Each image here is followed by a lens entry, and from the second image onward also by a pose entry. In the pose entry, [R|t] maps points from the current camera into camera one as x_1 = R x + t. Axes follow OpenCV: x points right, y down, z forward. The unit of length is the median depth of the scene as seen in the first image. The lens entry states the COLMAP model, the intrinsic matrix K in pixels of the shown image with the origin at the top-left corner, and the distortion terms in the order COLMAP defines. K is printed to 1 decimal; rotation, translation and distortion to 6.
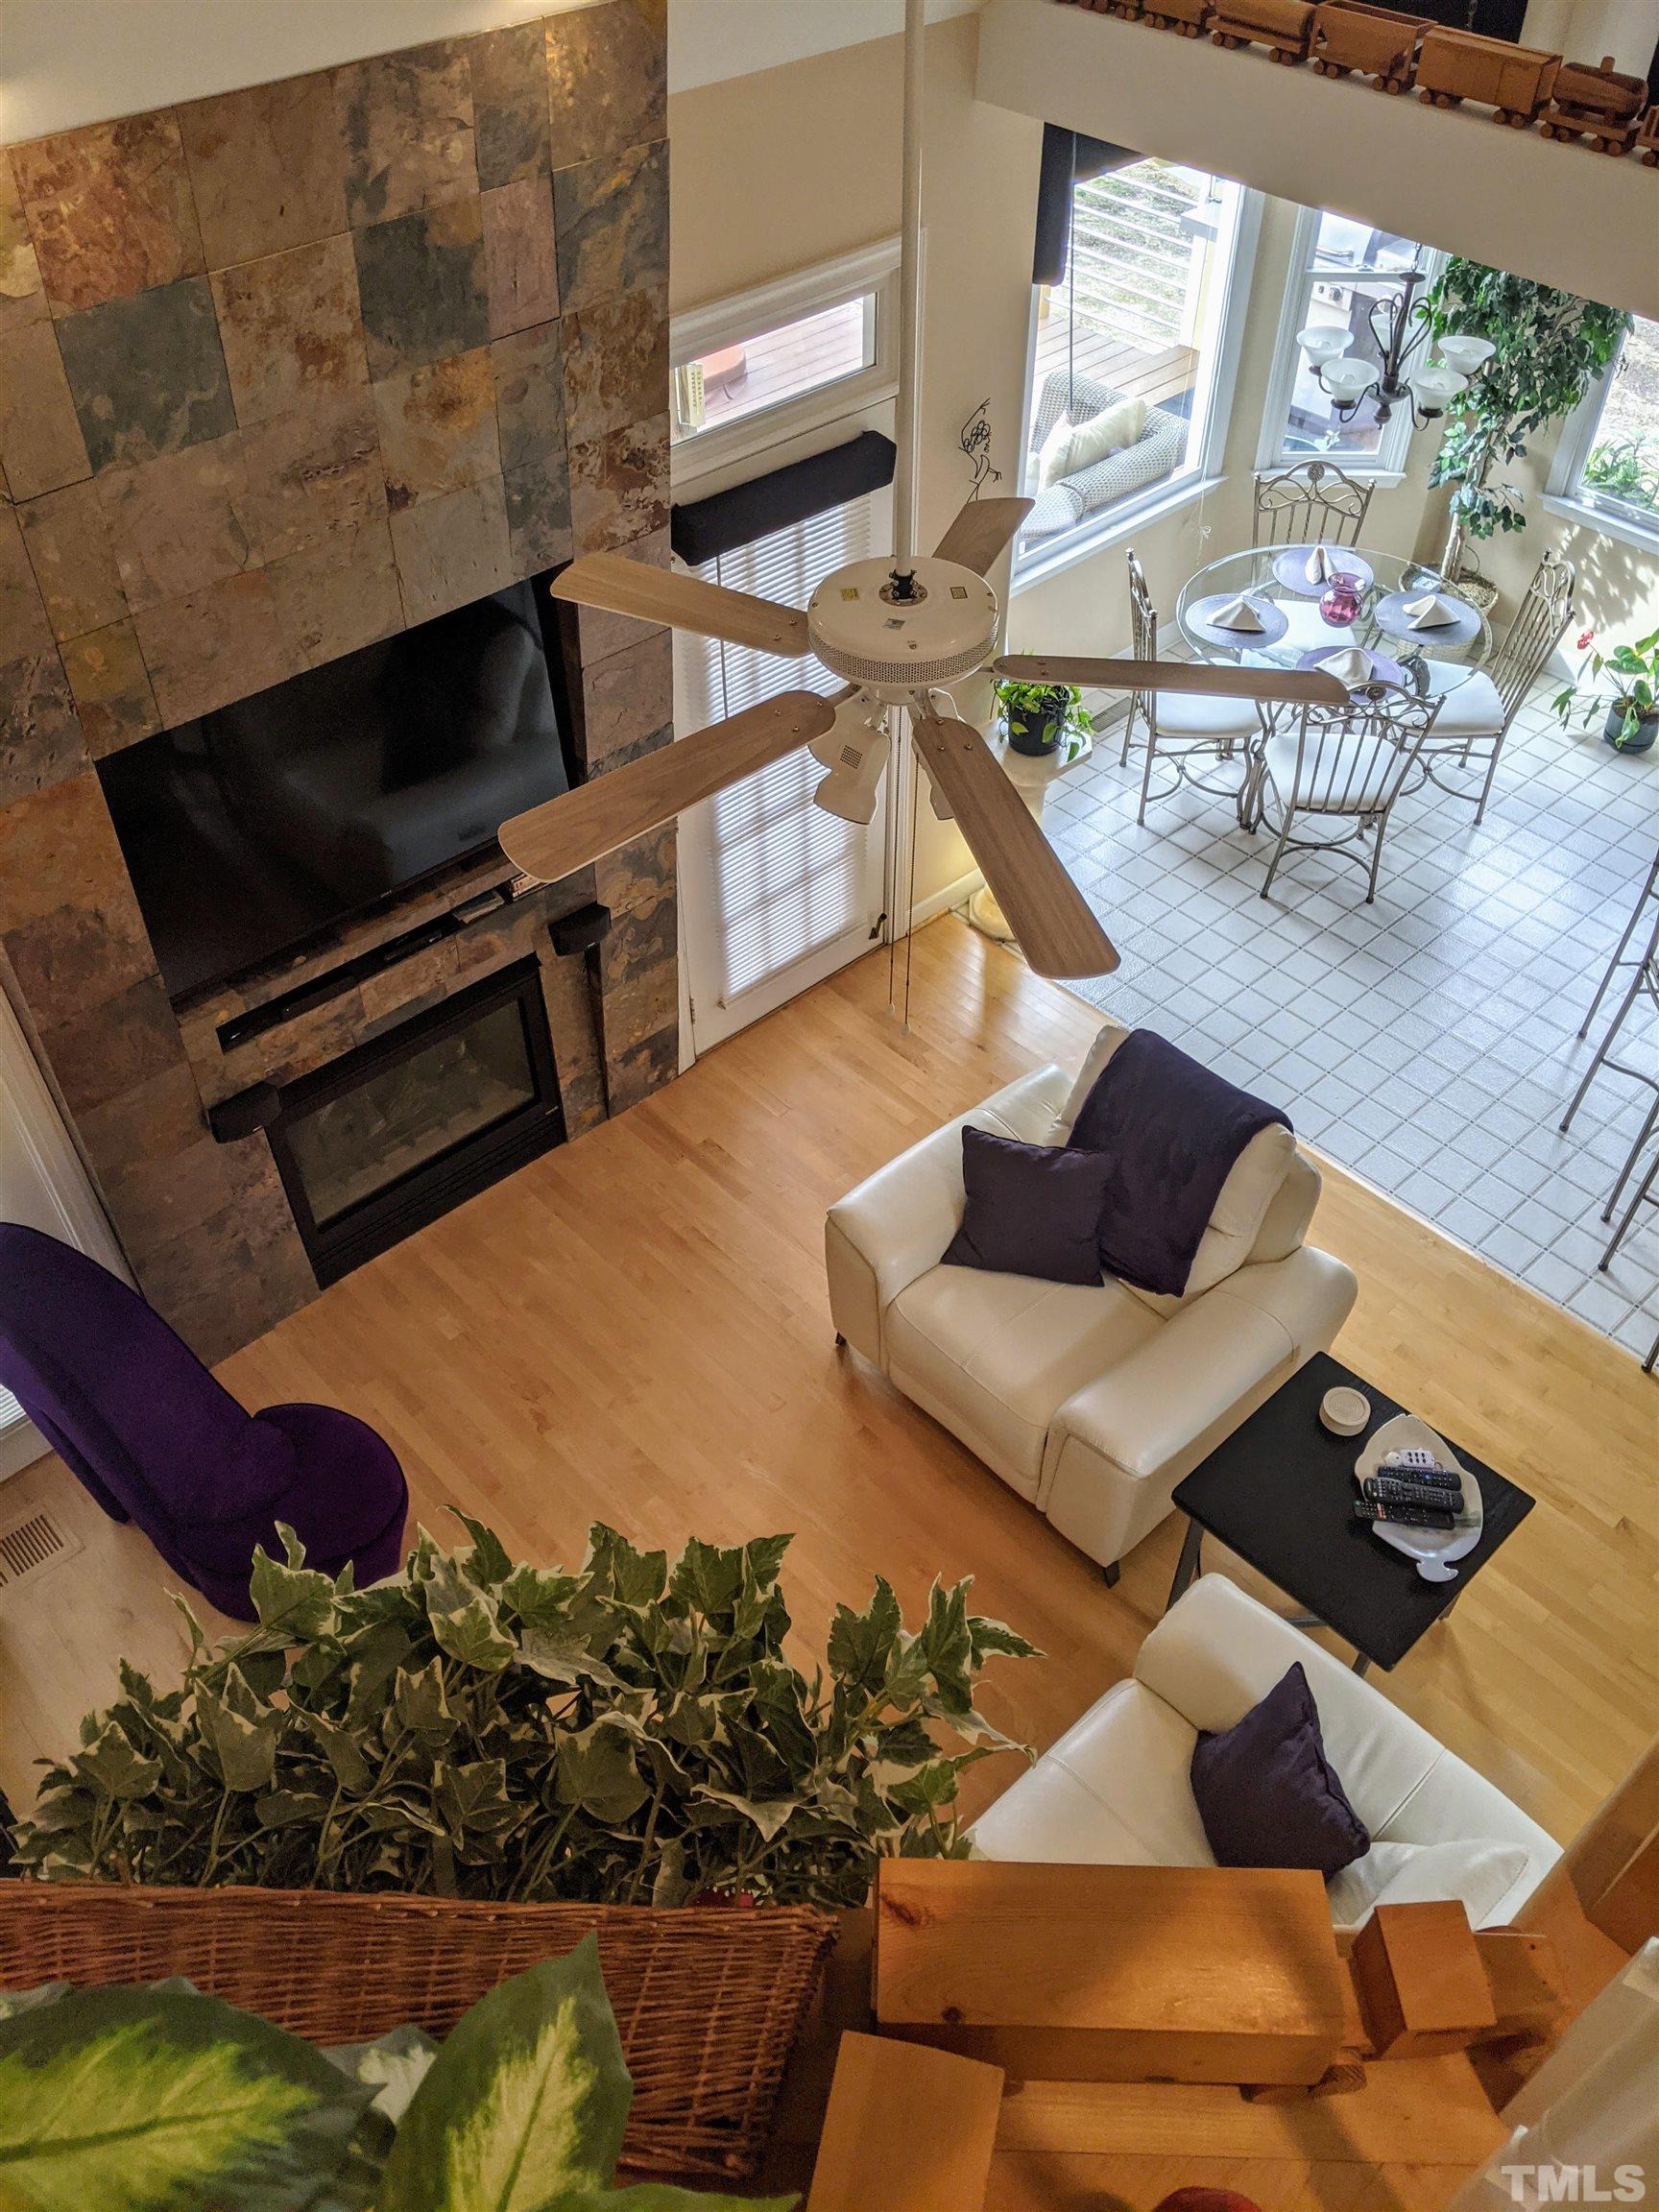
lens RADIAL K [[1760.6, 0, 832.7], [0, 1760.6, 1117.8], [0, 0, 1]] dist [0.052184, -0.061421]
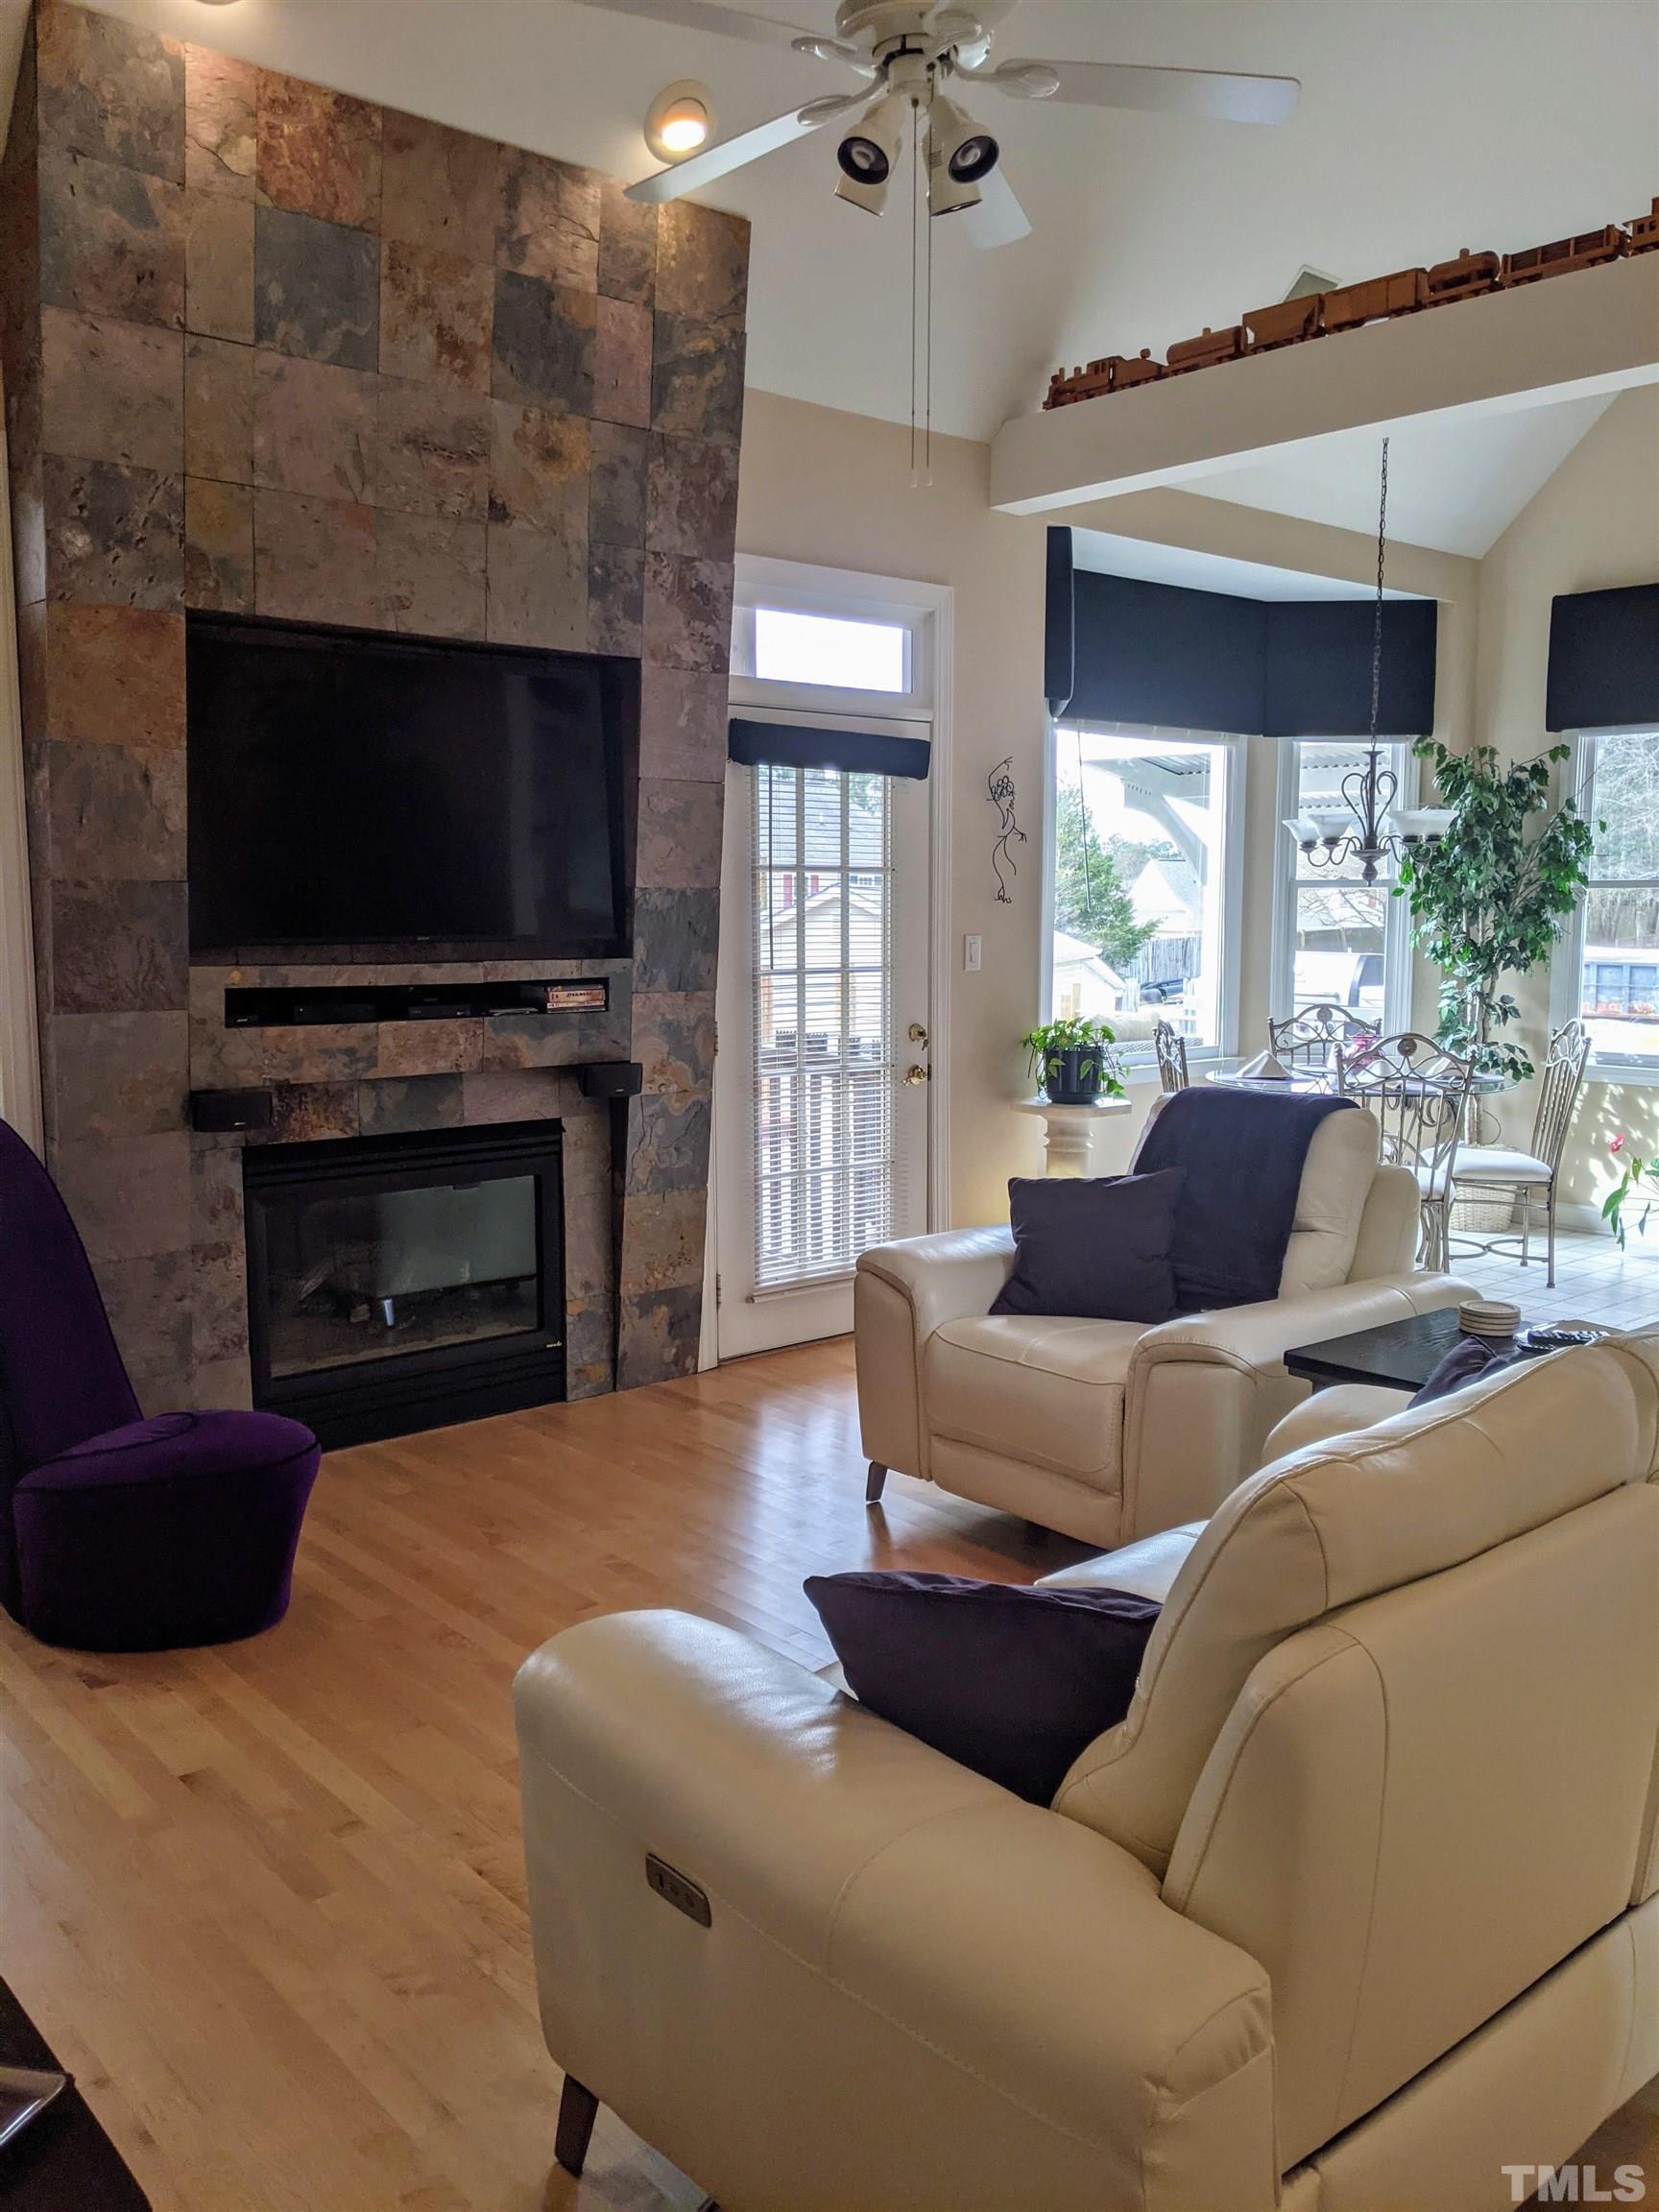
lens RADIAL K [[1760.6, 0, 825.8], [0, 1760.6, 1107.4], [0, 0, 1]] dist [0.052184, -0.061421]
pose [[0.999227, 0.005151, -0.038969, 0.017533], [-0.028484, 0.778067, -0.627535, 0.649405], [0.027088, 0.628160, 0.777612, 0.328233]]
